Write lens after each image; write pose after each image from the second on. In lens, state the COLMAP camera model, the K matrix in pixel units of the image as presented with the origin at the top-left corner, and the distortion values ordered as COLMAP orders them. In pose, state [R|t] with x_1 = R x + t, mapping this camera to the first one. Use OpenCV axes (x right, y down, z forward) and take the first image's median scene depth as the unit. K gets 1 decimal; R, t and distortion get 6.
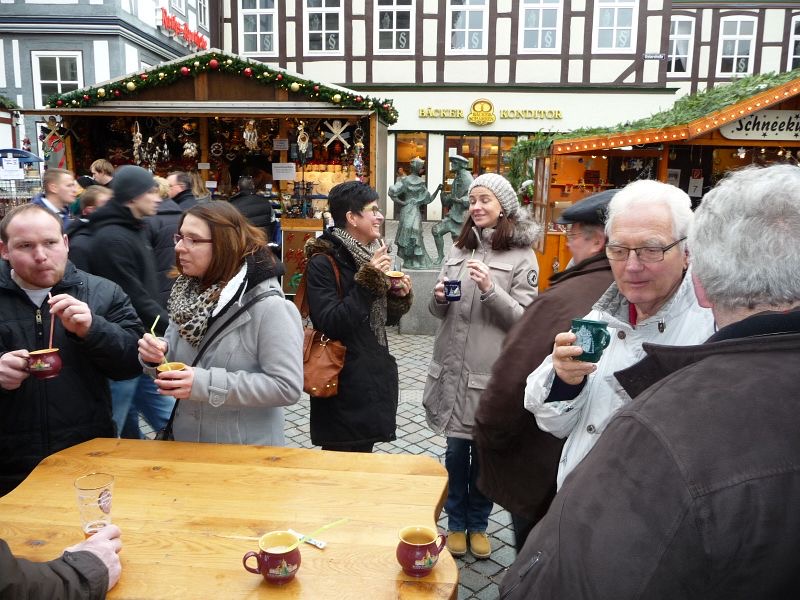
lens RADIAL K [[651.2, 0, 395.2], [0, 651.2, 302.5], [0, 0, 1]] dist [-0.045855, 0.025258]
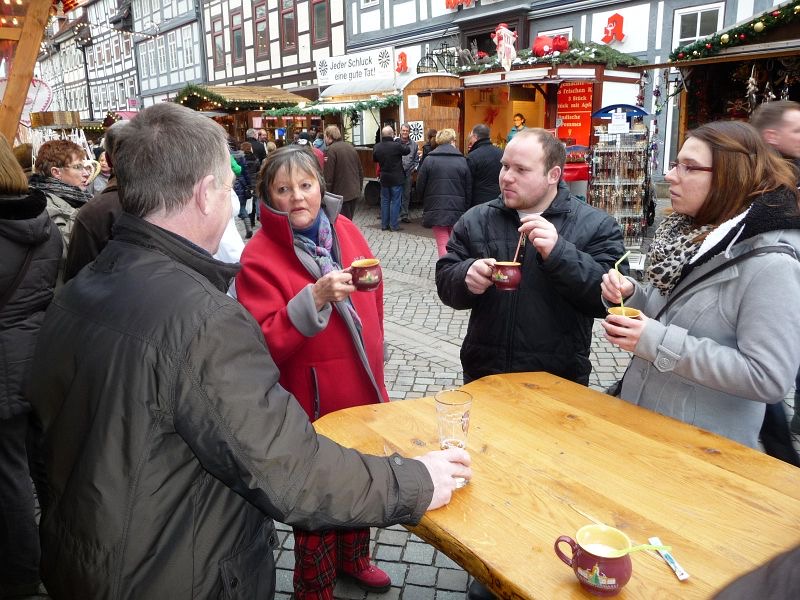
lens RADIAL K [[651.2, 0, 398.1], [0, 651.2, 308.5], [0, 0, 1]] dist [-0.045855, 0.025258]
pose [[0.612714, 0.168046, -0.772232, 0.127301], [-0.122921, 0.985504, 0.116926, 0.028722], [0.780687, 0.023281, 0.624488, 0.208927]]
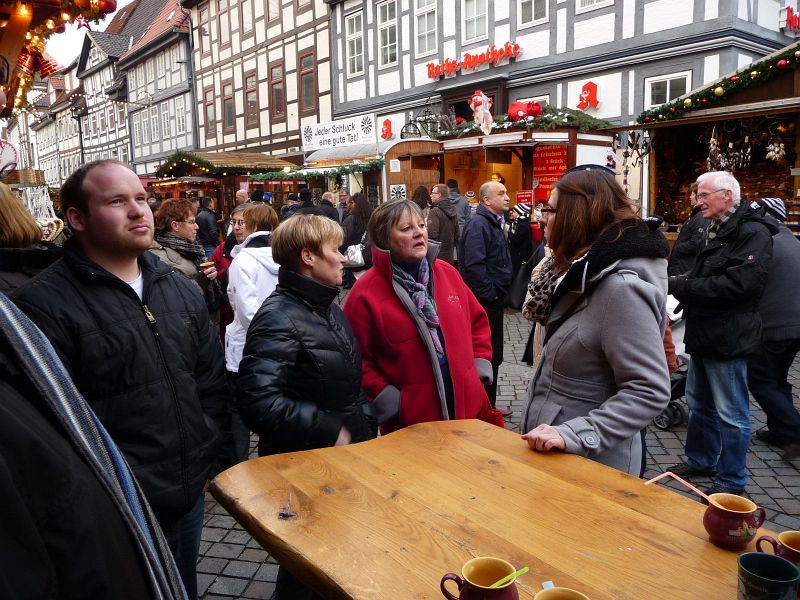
lens RADIAL K [[651.2, 0, 404.1], [0, 651.2, 306.7], [0, 0, 1]] dist [-0.045855, 0.025258]
pose [[0.628508, 0.085000, -0.773144, 0.179611], [-0.113596, 0.993384, 0.016869, 0.040516], [0.769463, 0.077224, 0.634006, 0.284000]]
